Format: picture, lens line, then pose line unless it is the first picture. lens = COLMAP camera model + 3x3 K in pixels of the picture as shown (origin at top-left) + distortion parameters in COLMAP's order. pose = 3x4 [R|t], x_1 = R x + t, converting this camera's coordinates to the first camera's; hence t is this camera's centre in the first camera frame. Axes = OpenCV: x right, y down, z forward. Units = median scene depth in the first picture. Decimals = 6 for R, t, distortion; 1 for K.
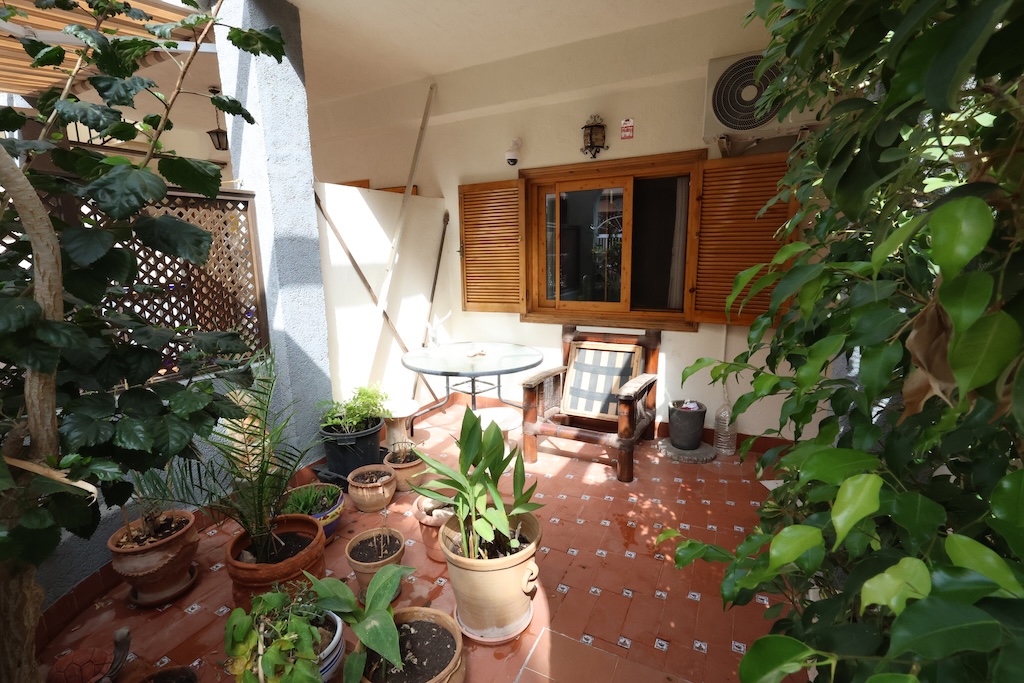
lens RADIAL K [[473.2, 0, 512.6], [0, 473.2, 338.5], [0, 0, 1]] dist [0.000955, 0.000616]
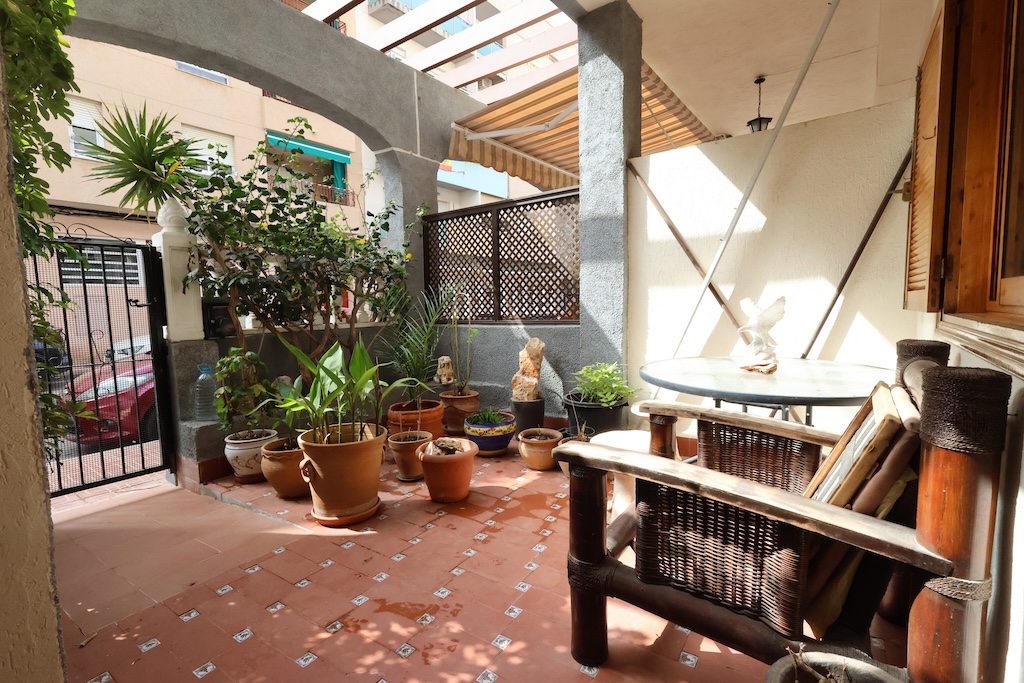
lens RADIAL K [[473.2, 0, 512.8], [0, 473.2, 342.4], [0, 0, 1]] dist [0.000955, 0.000616]
pose [[-0.141795, 0.107629, -0.984028, 0.635090], [-0.148474, 0.980514, 0.128639, -0.036078], [0.978698, 0.164343, -0.123052, 0.906837]]
